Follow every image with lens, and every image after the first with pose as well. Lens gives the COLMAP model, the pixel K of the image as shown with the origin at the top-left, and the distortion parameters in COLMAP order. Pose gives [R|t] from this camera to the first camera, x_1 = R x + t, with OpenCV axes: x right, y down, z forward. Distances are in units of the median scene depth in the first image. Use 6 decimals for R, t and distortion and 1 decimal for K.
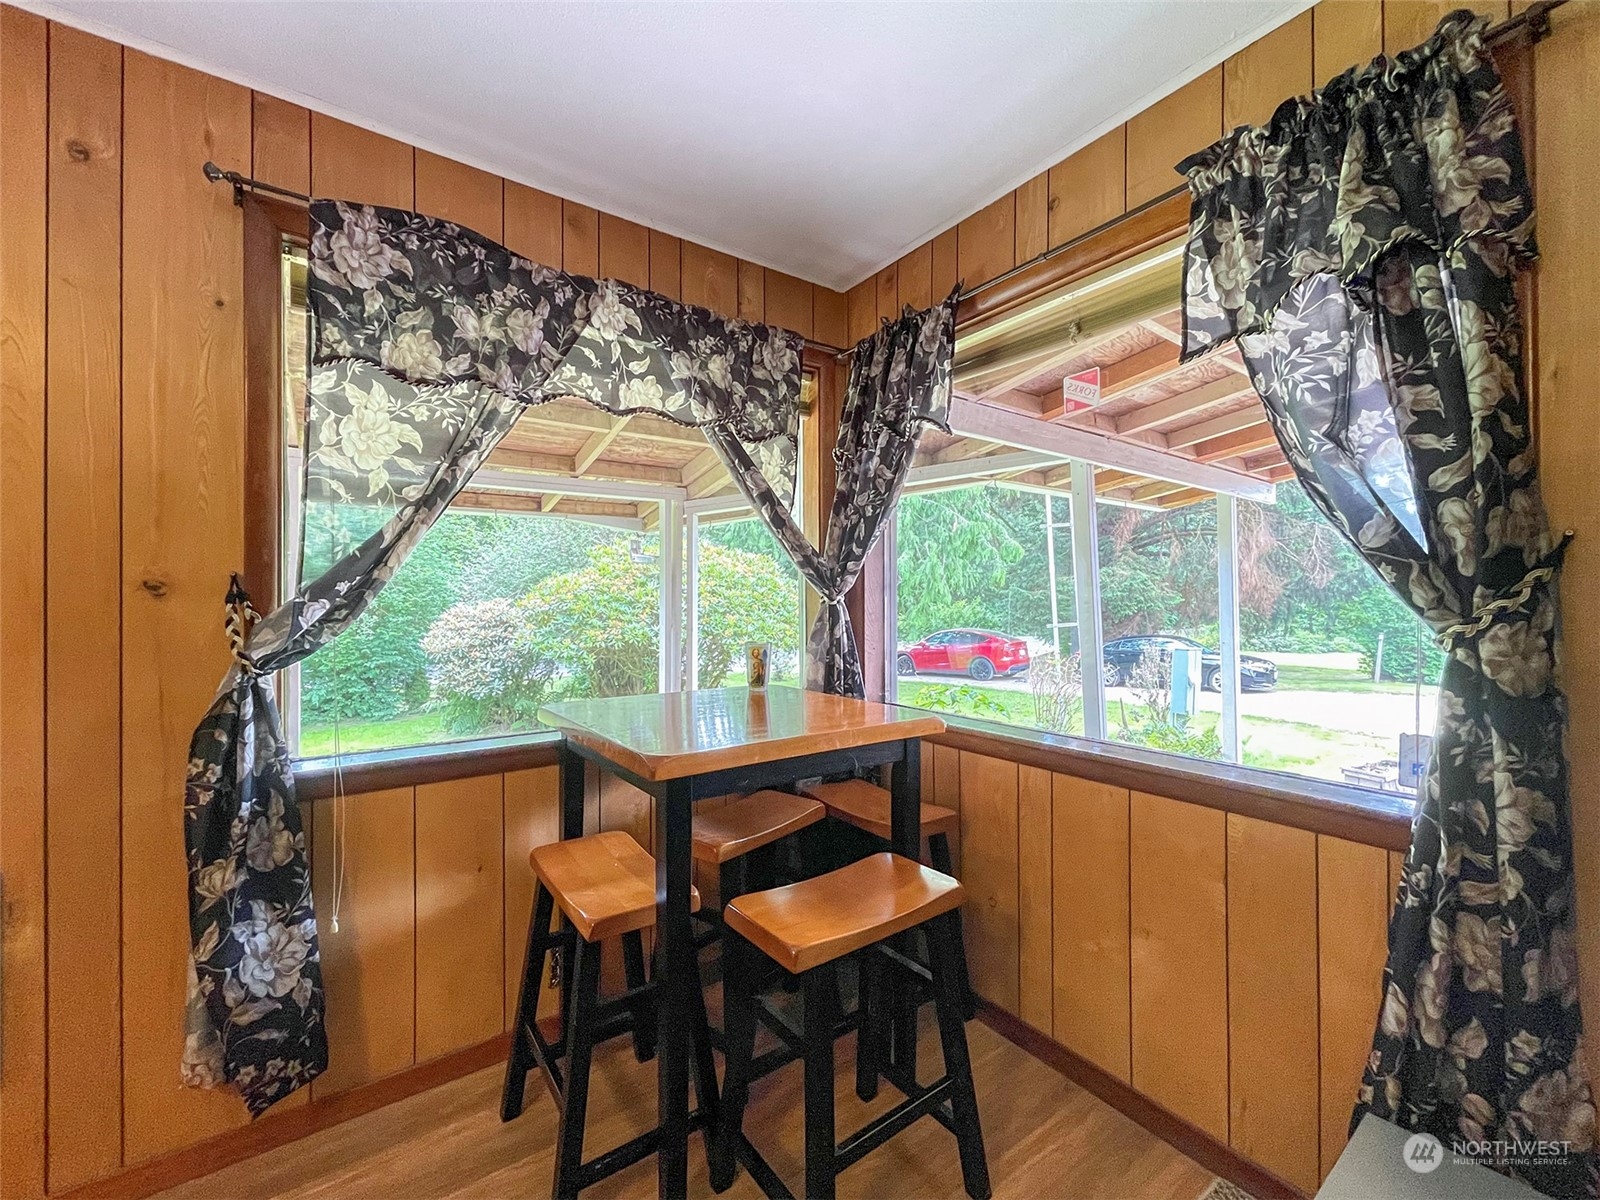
lens RADIAL K [[706.9, 0, 848.5], [0, 706.9, 596.4], [0, 0, 1]] dist [-0.000366, 0.001349]
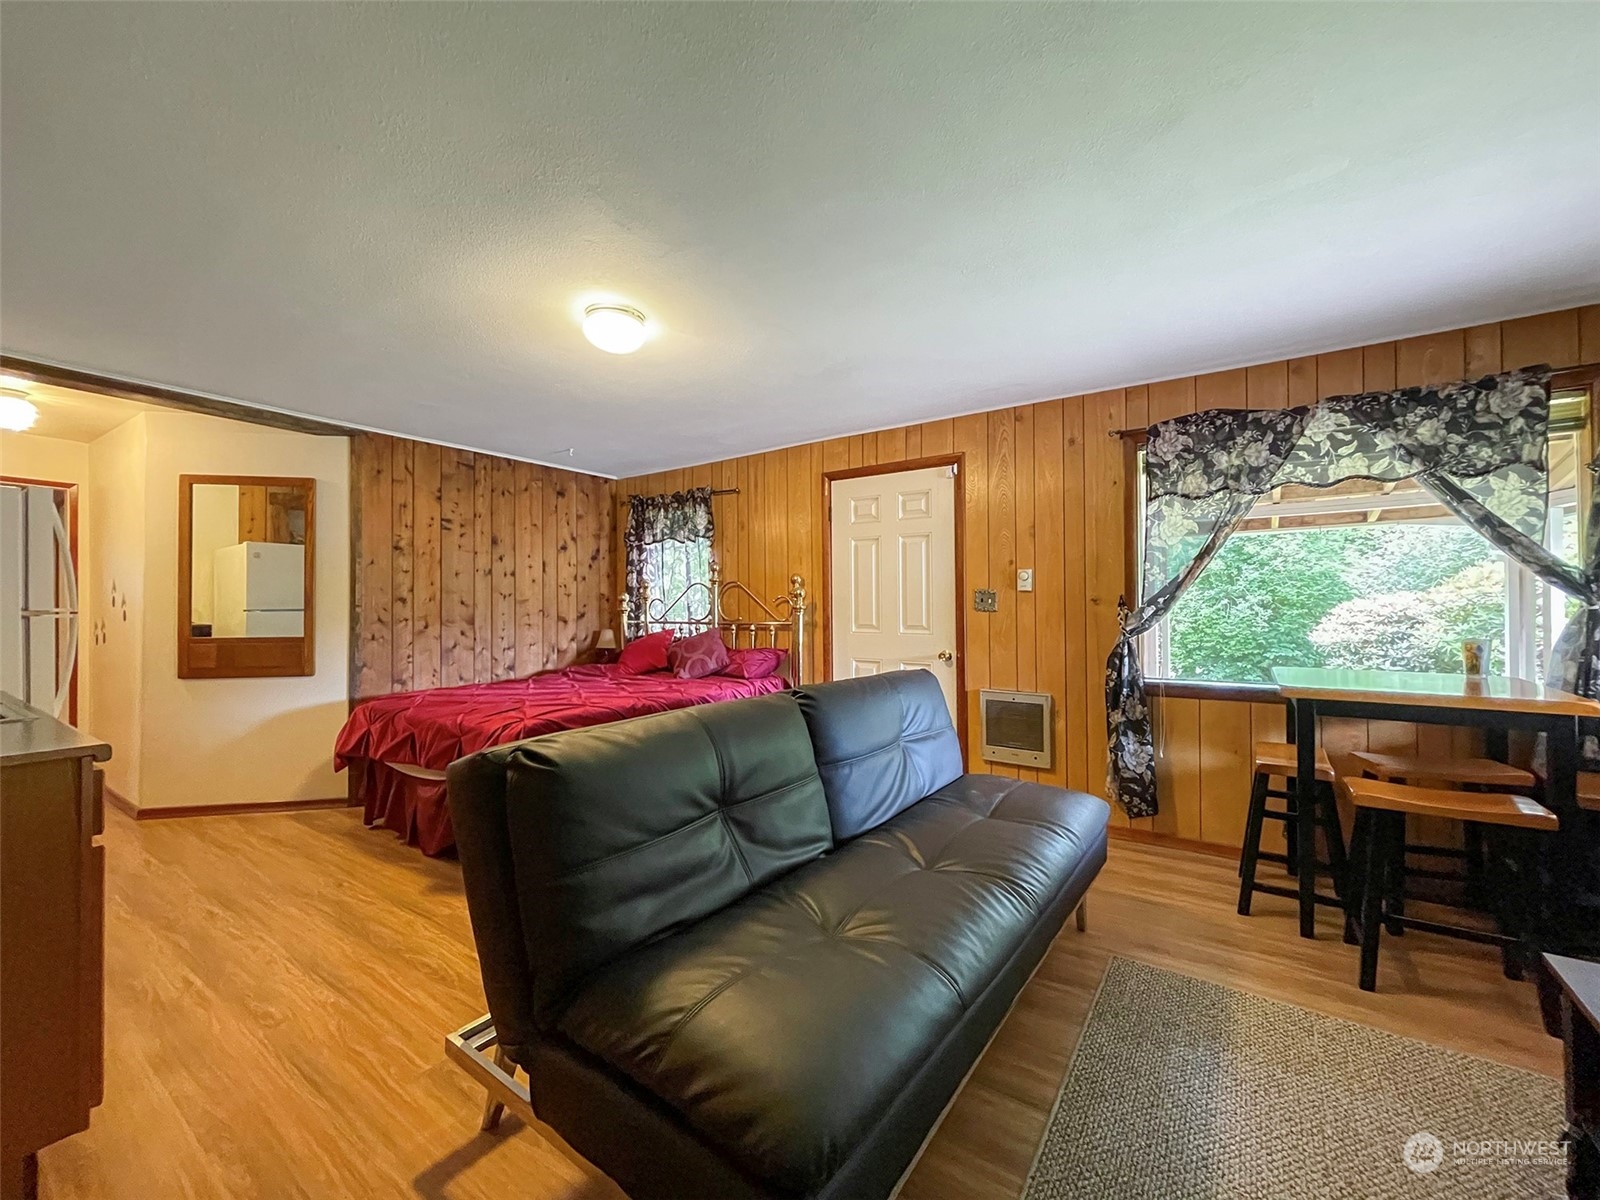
lens RADIAL K [[706.9, 0, 769.7], [0, 706.9, 596.3], [0, 0, 1]] dist [-0.000366, 0.001349]
pose [[0.333912, -0.003400, -0.942598, 0.908094], [0.013622, 0.999906, 0.001219, -0.041609], [0.942506, -0.013247, 0.333927, -0.844847]]
